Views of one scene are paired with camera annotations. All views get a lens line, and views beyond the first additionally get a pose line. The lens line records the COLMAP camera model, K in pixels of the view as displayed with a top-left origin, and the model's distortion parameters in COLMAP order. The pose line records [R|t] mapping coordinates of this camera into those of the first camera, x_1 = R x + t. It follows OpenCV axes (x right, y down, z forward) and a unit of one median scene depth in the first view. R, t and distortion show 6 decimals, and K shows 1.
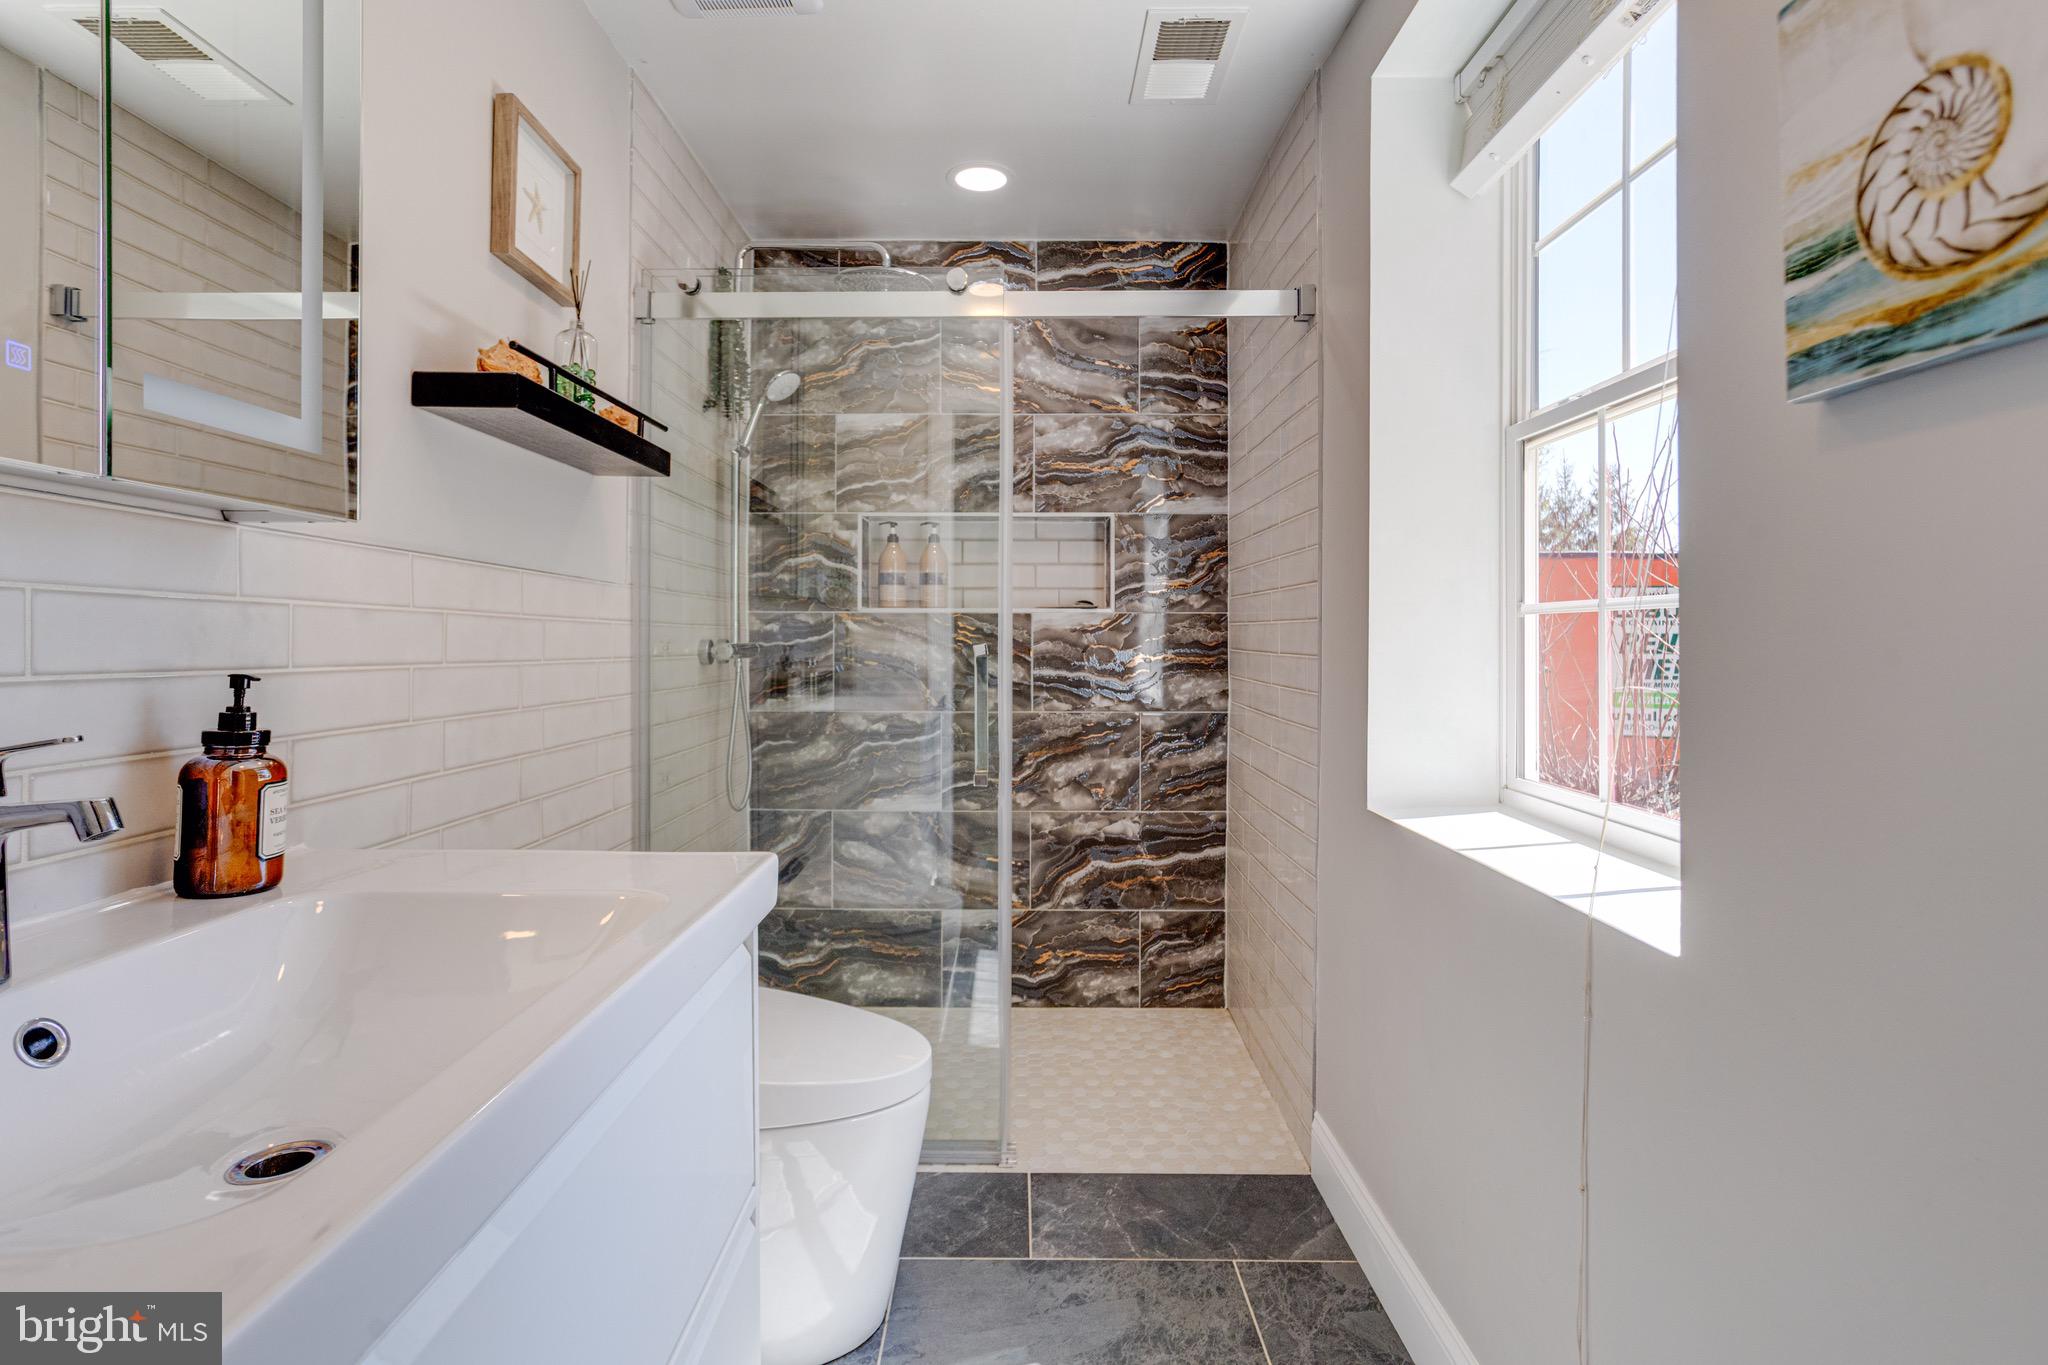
lens RADIAL K [[1017.1, 0, 1023.4], [0, 1017.1, 673.6], [0, 0, 1]] dist [-0.028930, 0.021018]
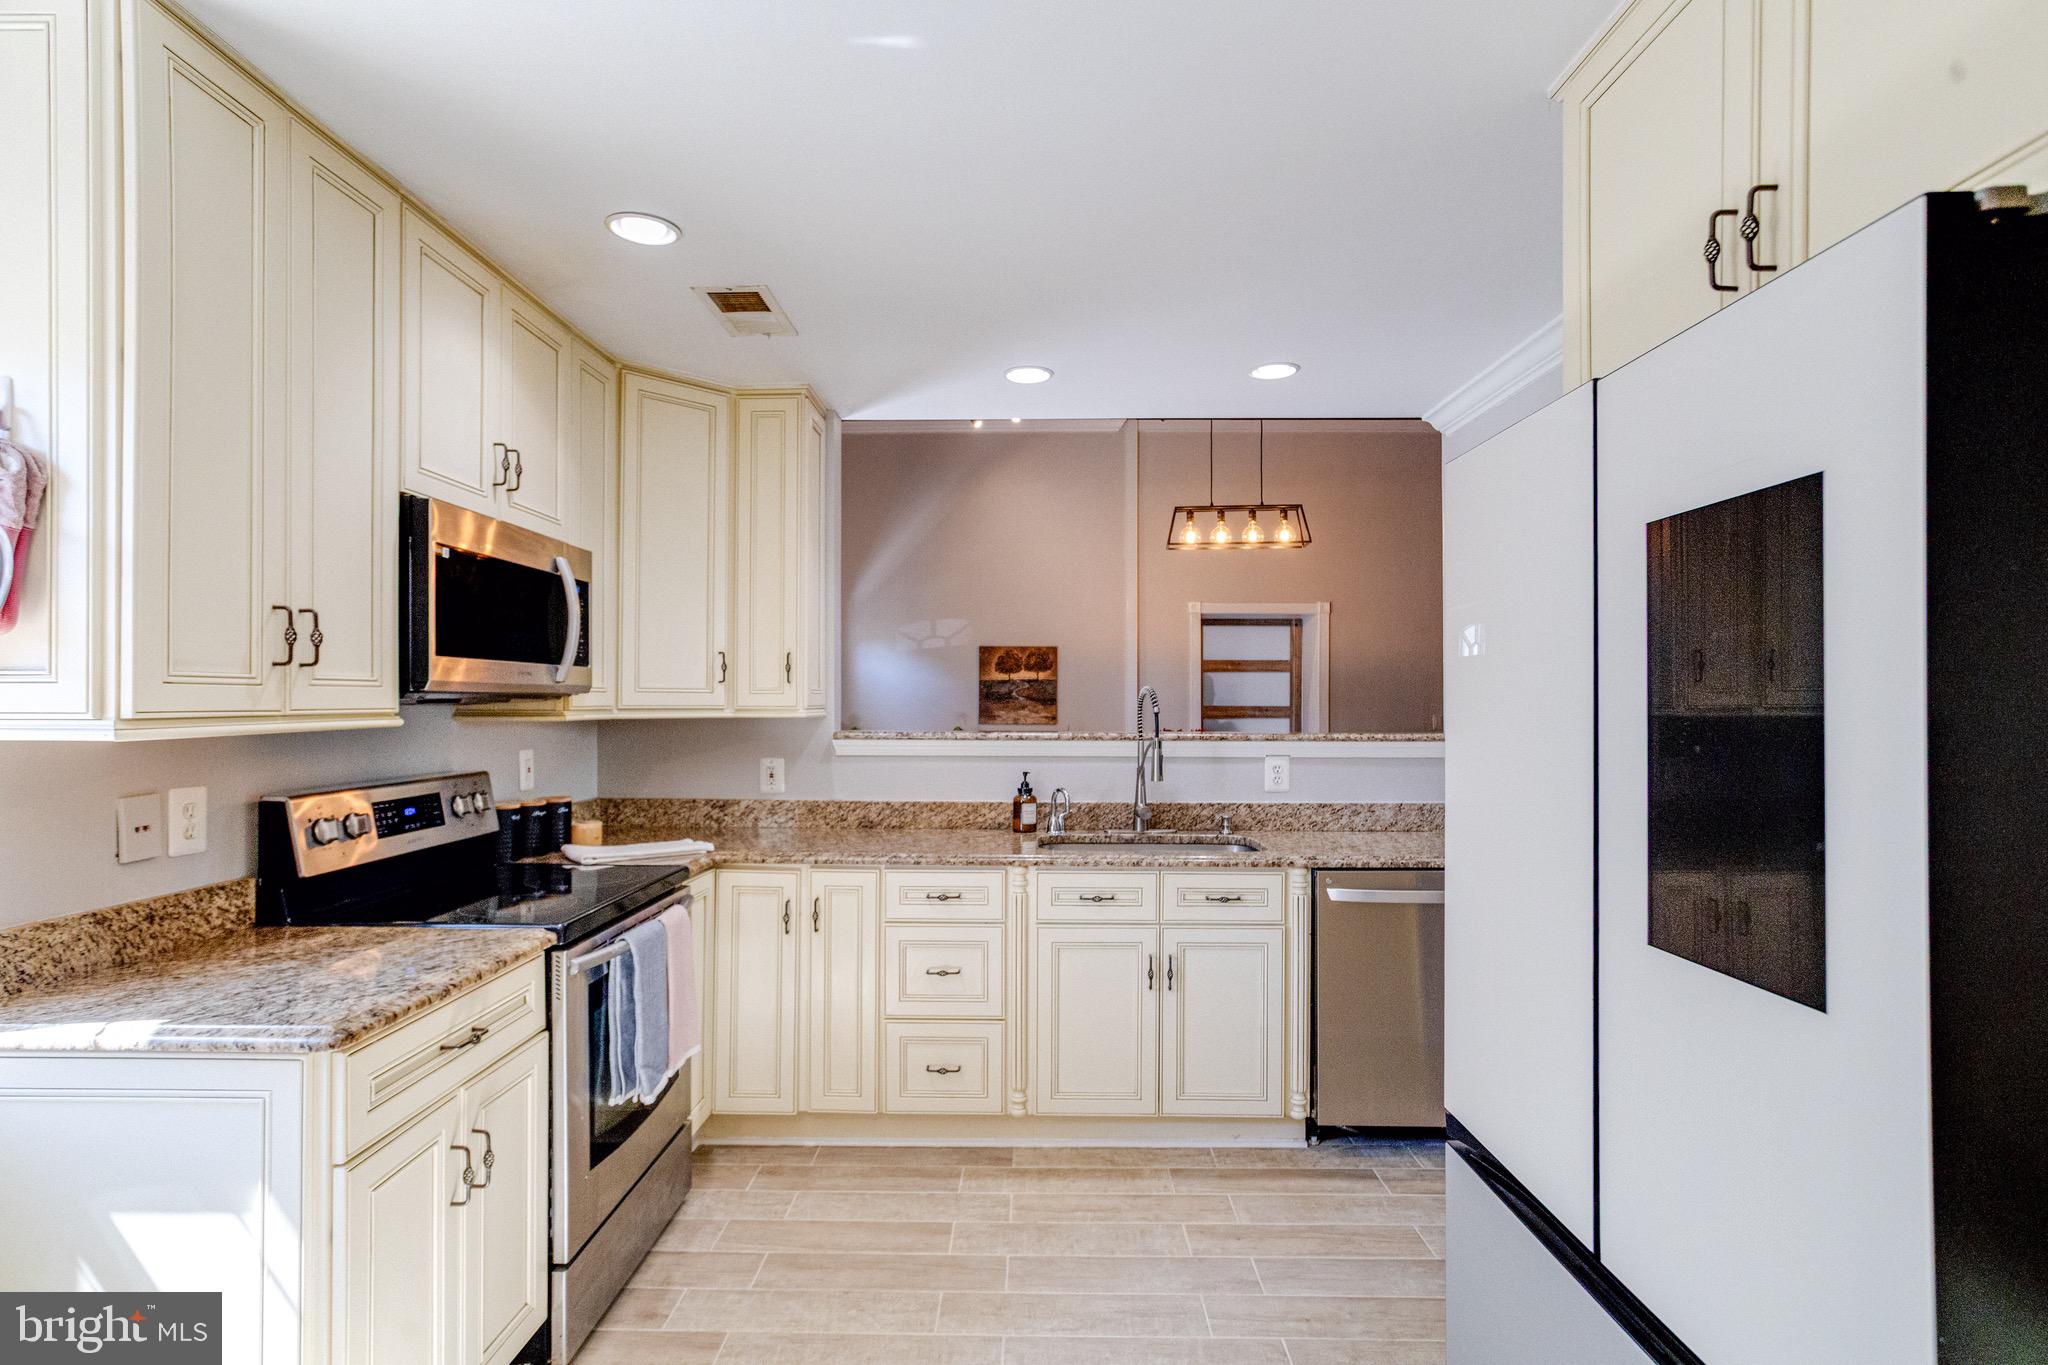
lens RADIAL K [[1017.1, 0, 1012.3], [0, 1017.1, 702.7], [0, 0, 1]] dist [-0.028930, 0.021018]
pose [[0.999723, -0.000769, -0.023508, -0.741317], [0.000675, 0.999992, -0.004011, -0.227391], [0.023510, 0.003994, 0.999716, -2.565769]]
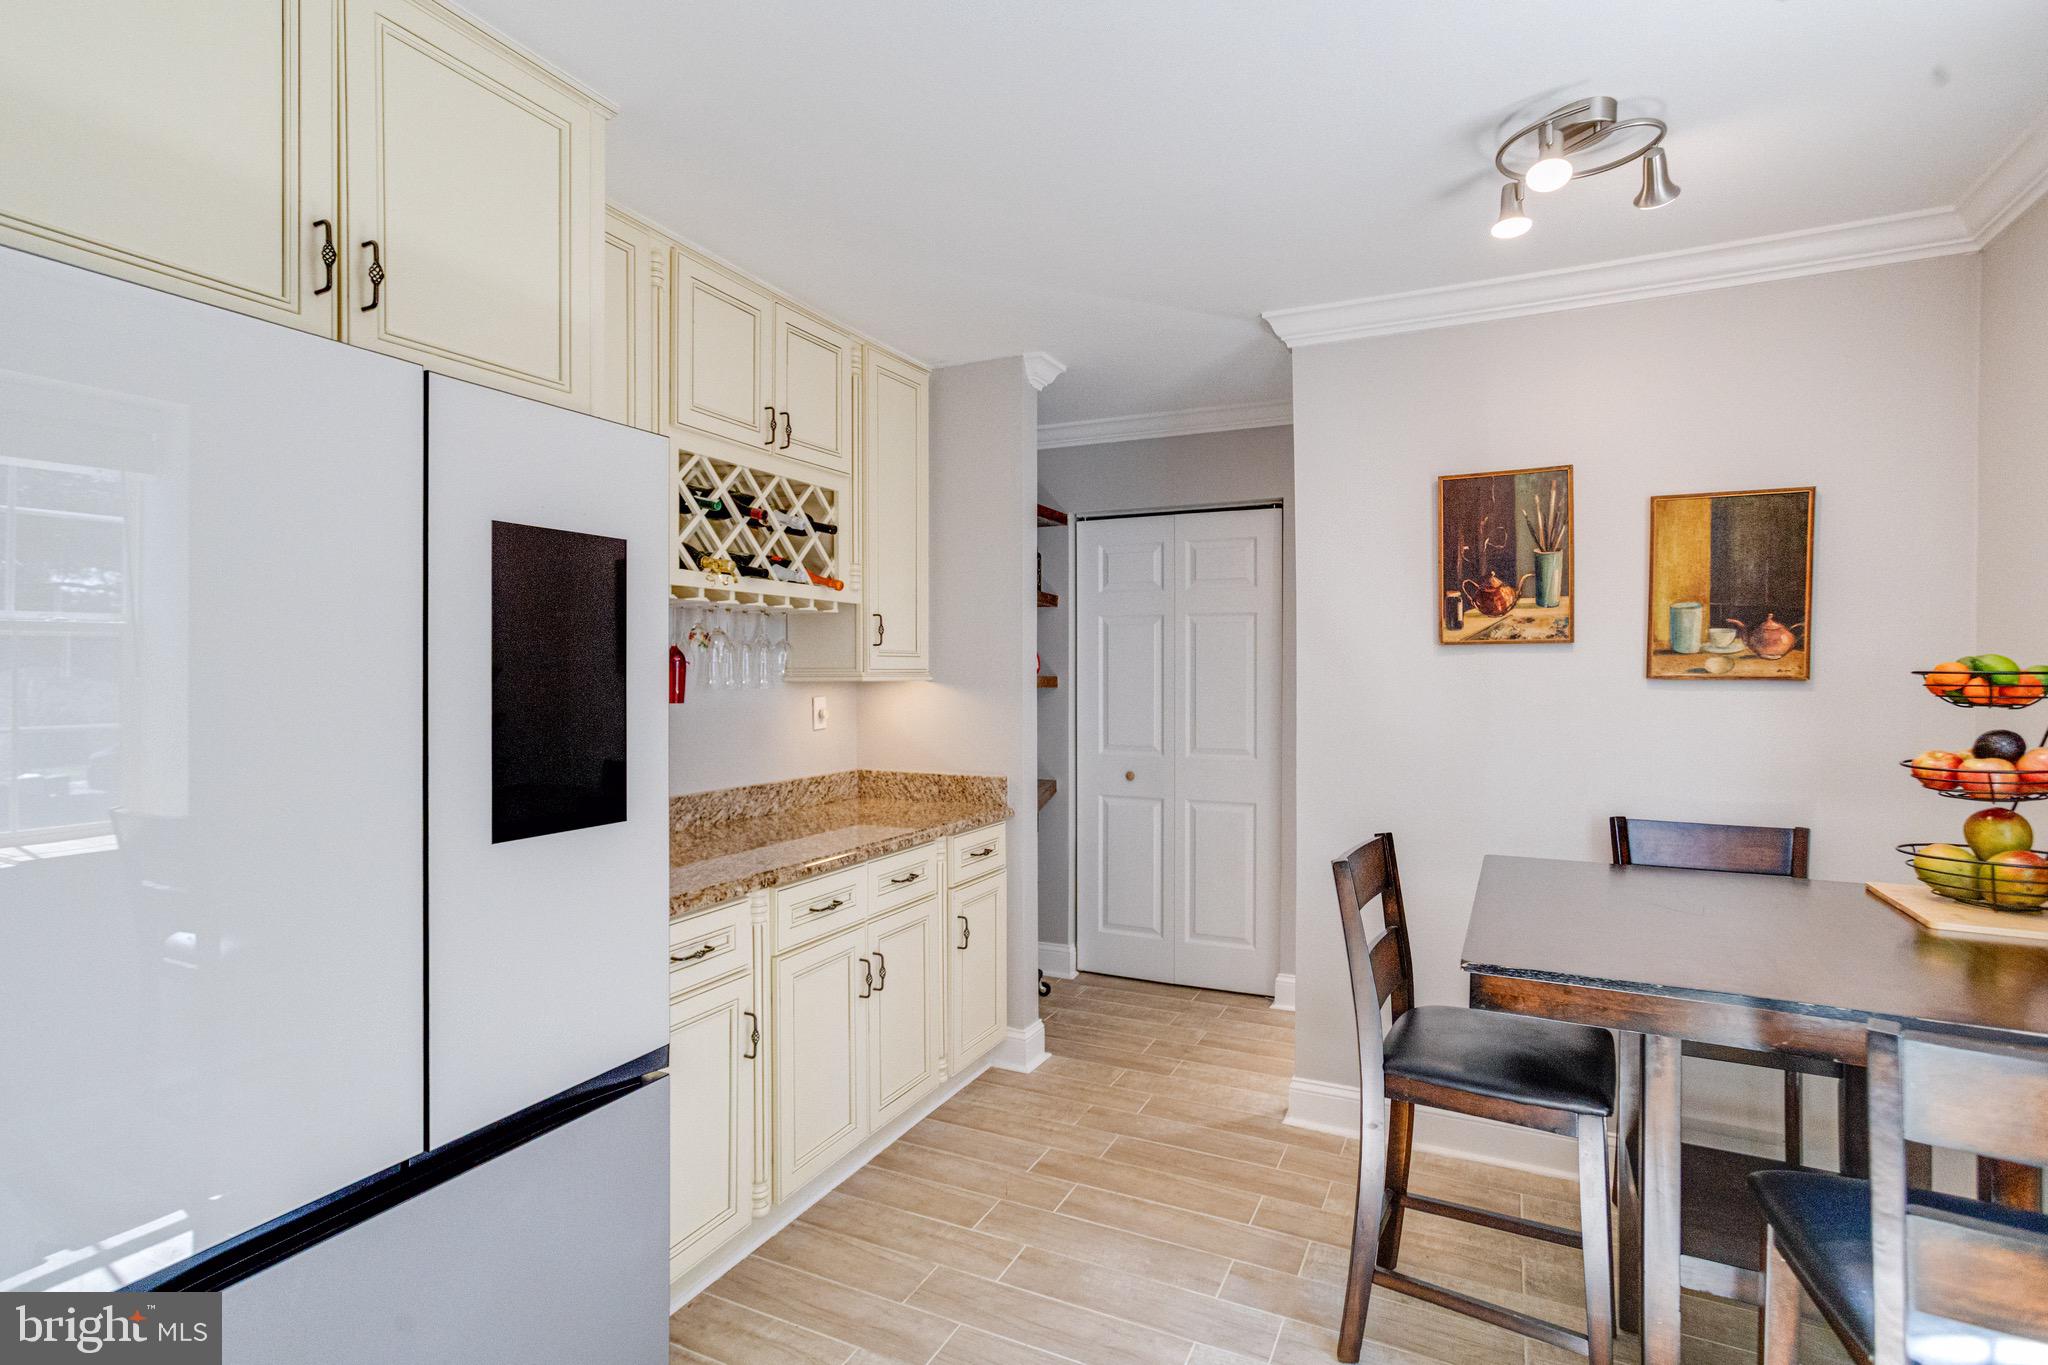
lens RADIAL K [[1017.1, 0, 1007.6], [0, 1017.1, 673.8], [0, 0, 1]] dist [-0.028930, 0.021018]
pose [[-0.897771, -0.004728, 0.440438, -1.364216], [-0.001982, 0.999976, 0.006694, -0.221586], [-0.440458, 0.005137, -0.897758, -0.467785]]
